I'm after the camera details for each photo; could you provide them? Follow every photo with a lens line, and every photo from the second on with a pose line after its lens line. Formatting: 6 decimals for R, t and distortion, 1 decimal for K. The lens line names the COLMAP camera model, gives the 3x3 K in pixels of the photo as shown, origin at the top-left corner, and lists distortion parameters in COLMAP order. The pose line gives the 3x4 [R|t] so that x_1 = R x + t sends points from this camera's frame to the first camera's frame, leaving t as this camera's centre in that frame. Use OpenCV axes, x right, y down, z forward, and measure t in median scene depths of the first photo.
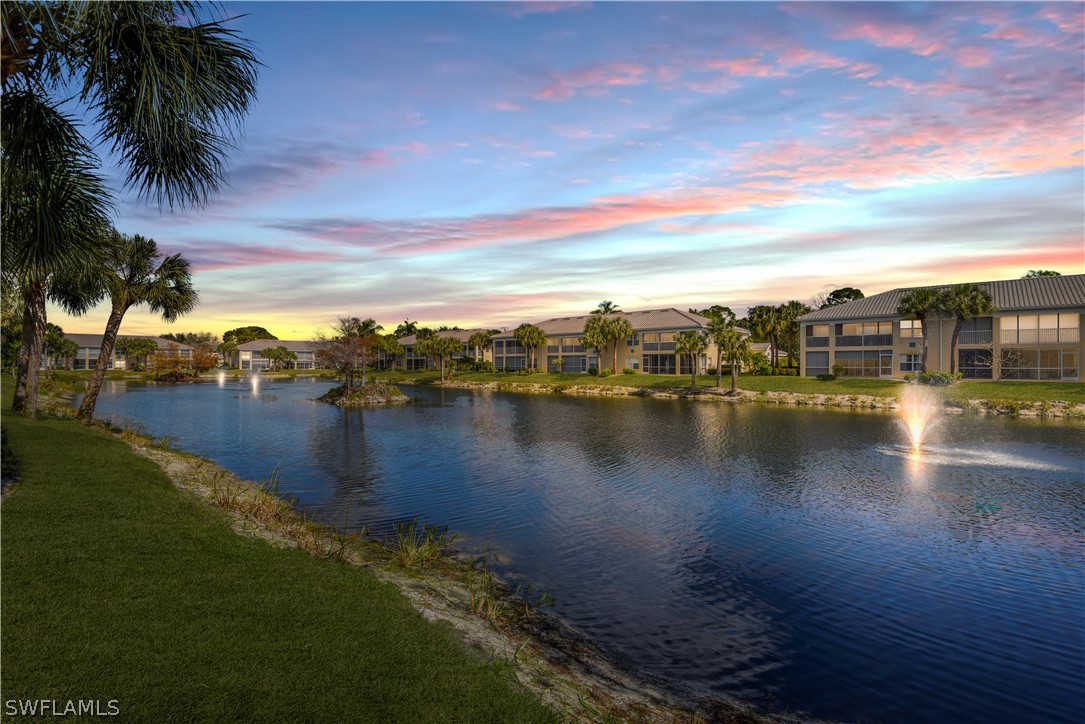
lens RADIAL K [[506.2, 0, 541.9], [0, 506.2, 367.3], [0, 0, 1]] dist [-0.006673, -0.002083]
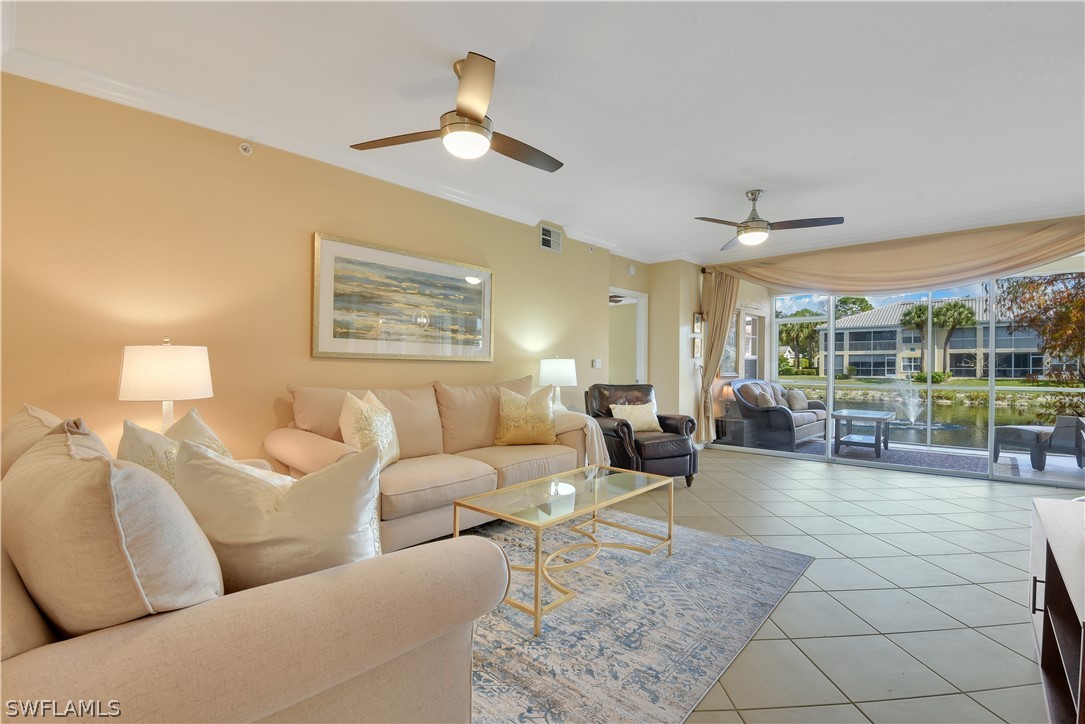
lens RADIAL K [[496.1, 0, 544.6], [0, 496.1, 372.1], [0, 0, 1]] dist [-0.014967, -0.001558]
pose [[0.999984, -0.003810, -0.004097, -0.119171], [0.003860, 0.999916, 0.012369, -0.006312], [0.004050, -0.012385, 0.999915, -0.154041]]
